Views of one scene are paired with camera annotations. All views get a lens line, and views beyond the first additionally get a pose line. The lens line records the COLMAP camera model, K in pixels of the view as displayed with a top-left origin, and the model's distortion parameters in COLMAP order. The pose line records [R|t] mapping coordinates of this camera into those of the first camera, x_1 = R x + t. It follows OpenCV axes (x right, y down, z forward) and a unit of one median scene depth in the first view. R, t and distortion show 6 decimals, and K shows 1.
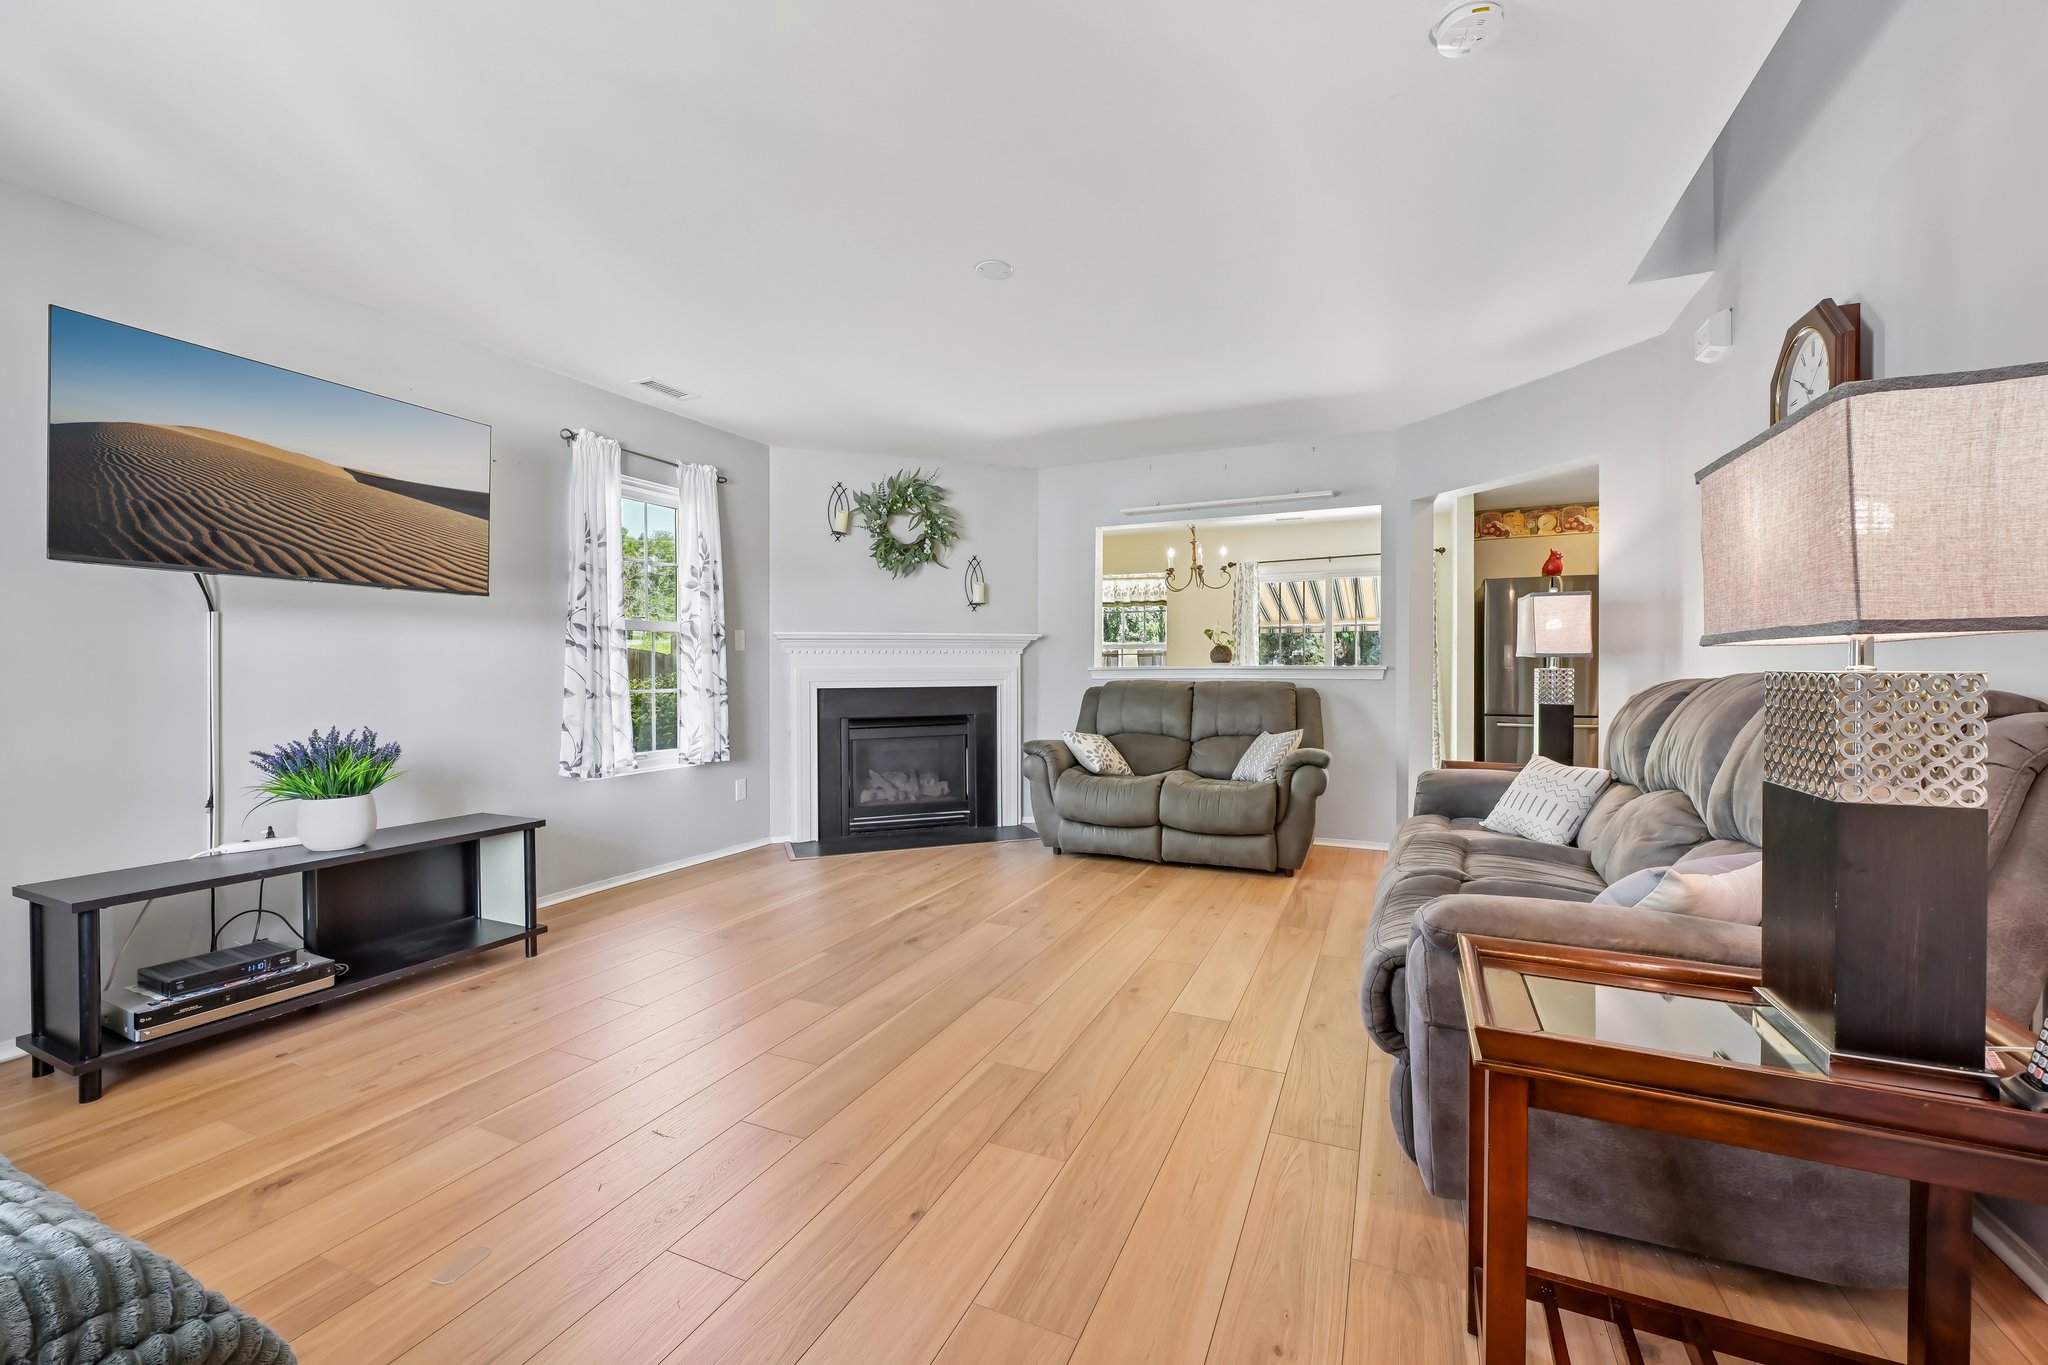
lens RADIAL K [[807.3, 0, 1022.9], [0, 807.3, 691.3], [0, 0, 1]] dist [-0.000523, -0.000313]
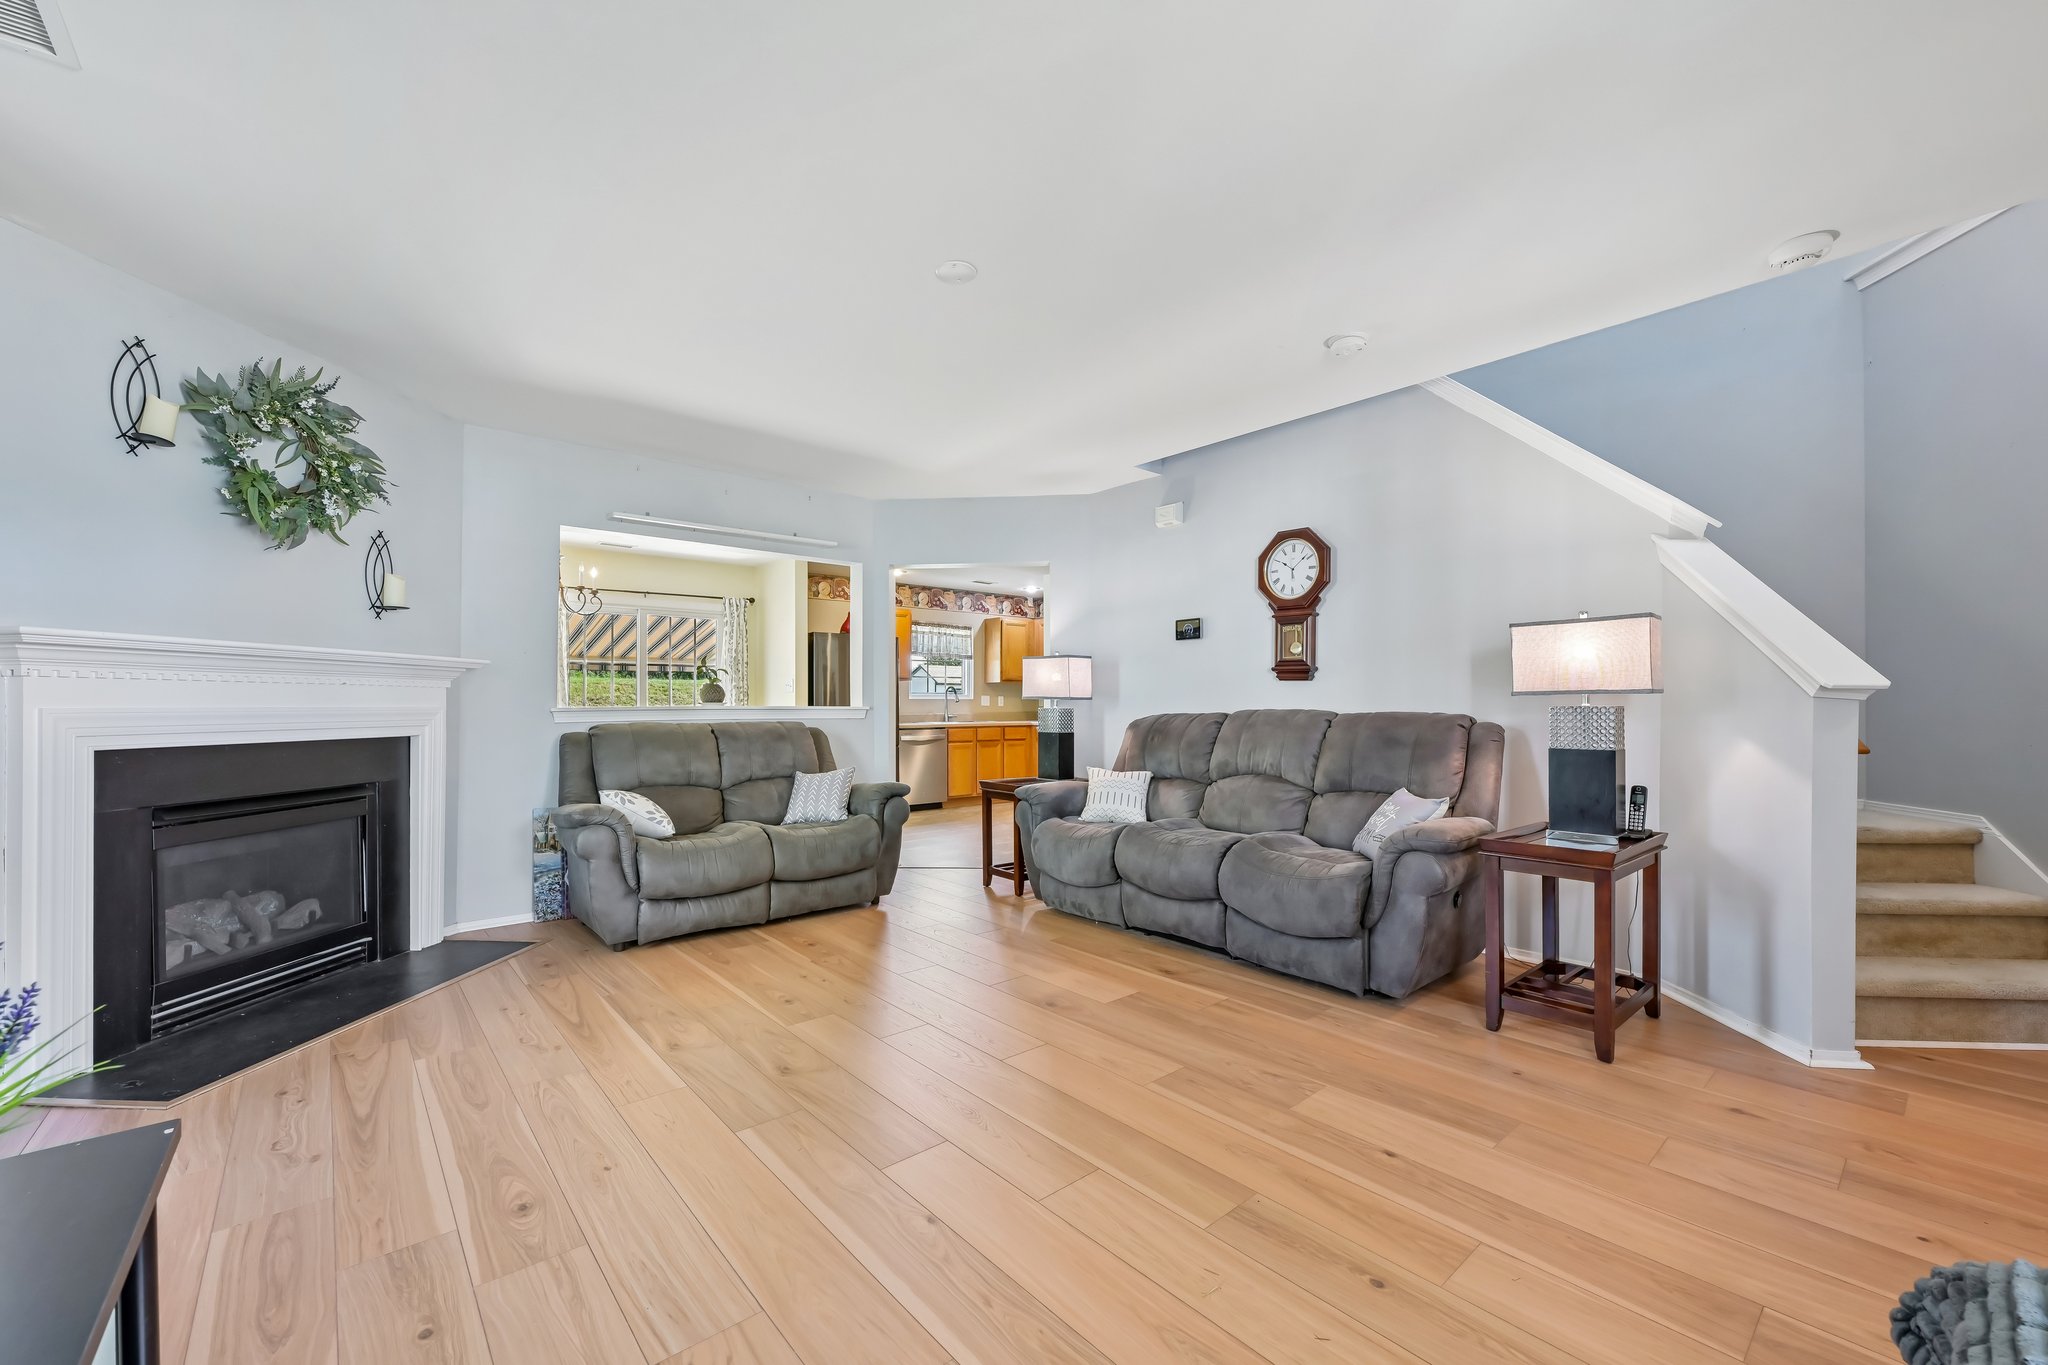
lens RADIAL K [[807.3, 0, 1022.9], [0, 807.3, 691.3], [0, 0, 1]] dist [-0.000523, -0.000313]
pose [[0.400980, 0.019964, 0.915869, -0.466145], [0.021072, 0.999297, -0.031008, -0.012216], [-0.915845, 0.031733, 0.400277, 0.306350]]
